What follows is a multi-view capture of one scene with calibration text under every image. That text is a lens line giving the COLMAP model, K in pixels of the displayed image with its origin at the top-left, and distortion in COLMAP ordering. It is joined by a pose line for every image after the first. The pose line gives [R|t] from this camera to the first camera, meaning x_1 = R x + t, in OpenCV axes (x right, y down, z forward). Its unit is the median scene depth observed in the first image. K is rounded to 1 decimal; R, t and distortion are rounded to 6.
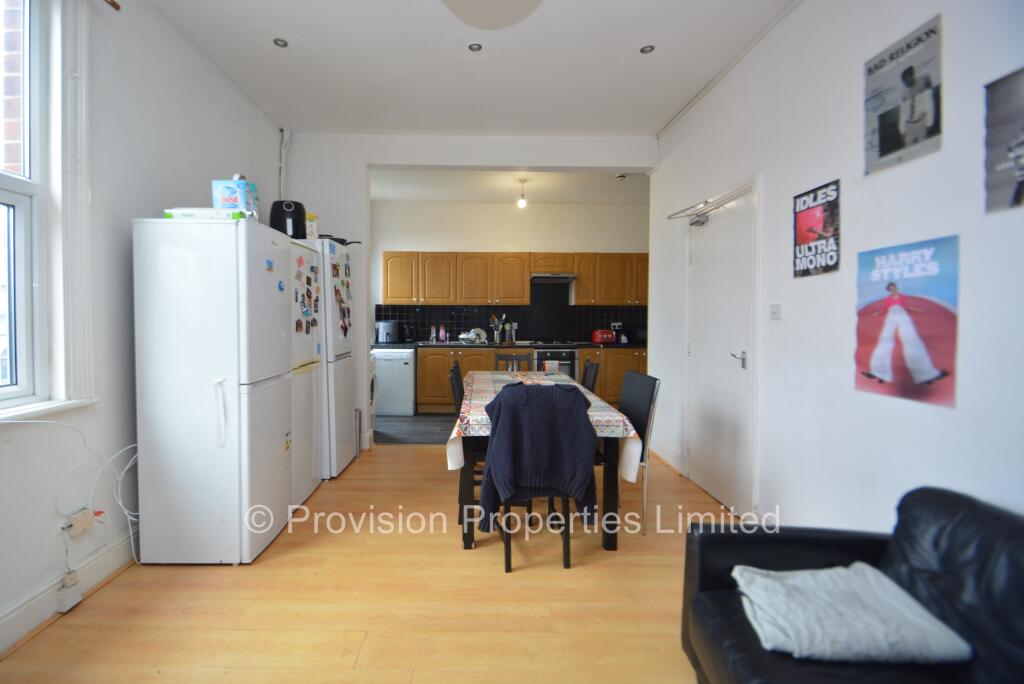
lens RADIAL K [[449.2, 0, 474.5], [0, 449.2, 329.7], [0, 0, 1]] dist [0.017916, -0.018257]
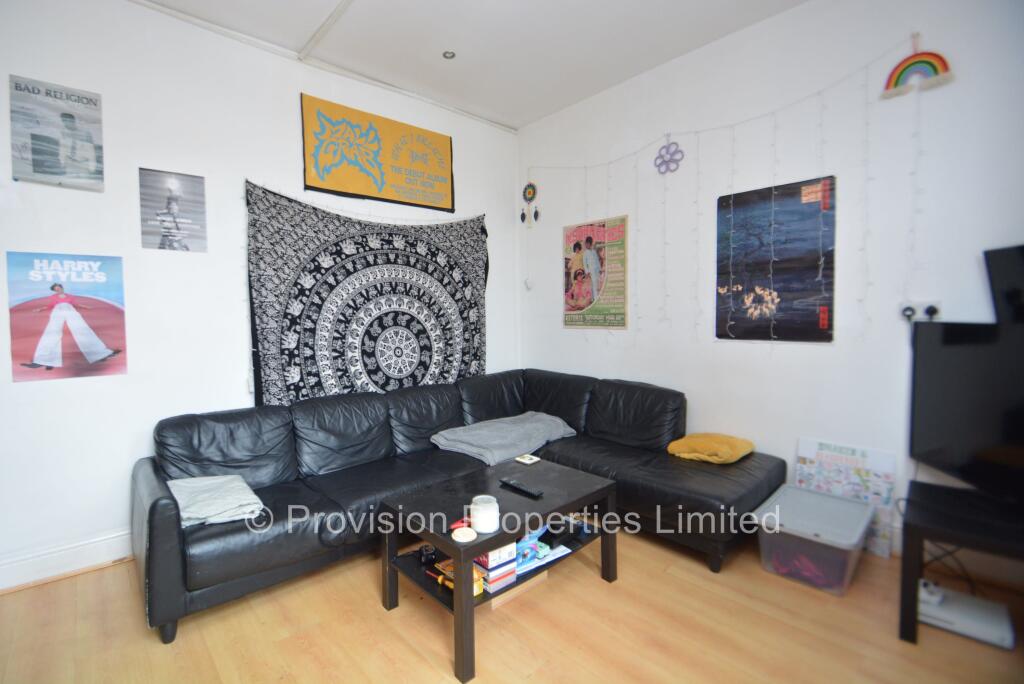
lens RADIAL K [[449.2, 0, 474.5], [0, 449.2, 329.7], [0, 0, 1]] dist [0.017916, -0.018257]
pose [[-0.657816, -0.016765, 0.752992, -0.668247], [0.032417, 0.998196, 0.050545, -0.006934], [-0.752480, 0.057659, -0.656086, 0.901589]]
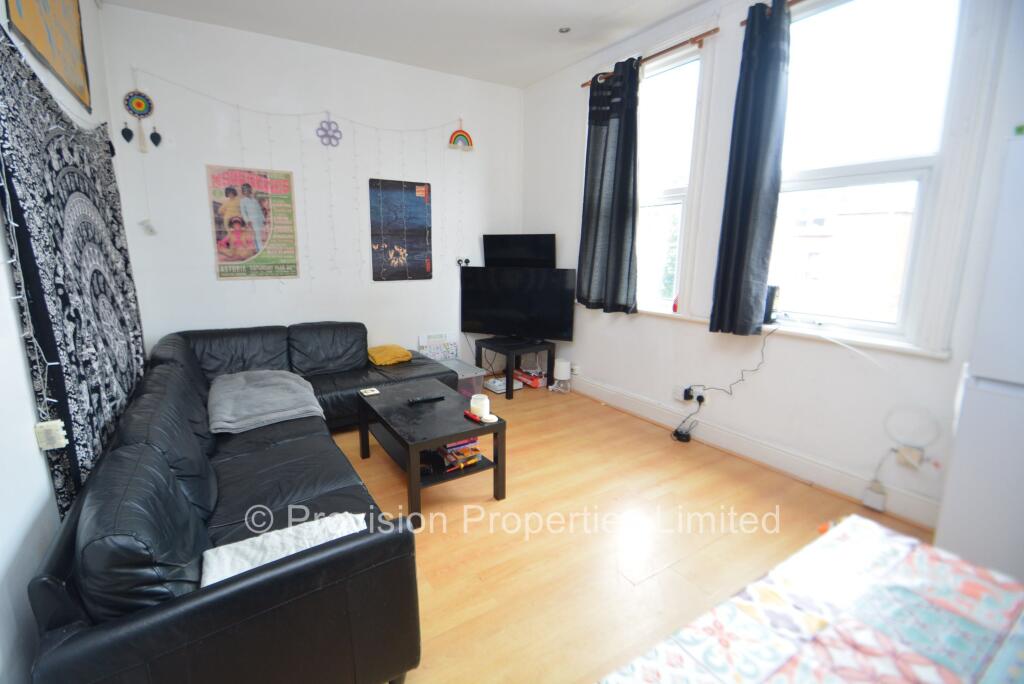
lens RADIAL K [[449.2, 0, 474.5], [0, 449.2, 329.7], [0, 0, 1]] dist [0.017916, -0.018257]
pose [[-0.859373, 0.091391, -0.503115, 0.631964], [-0.016896, 0.978287, 0.206565, -0.100176], [0.511069, 0.186017, -0.839170, 1.399035]]
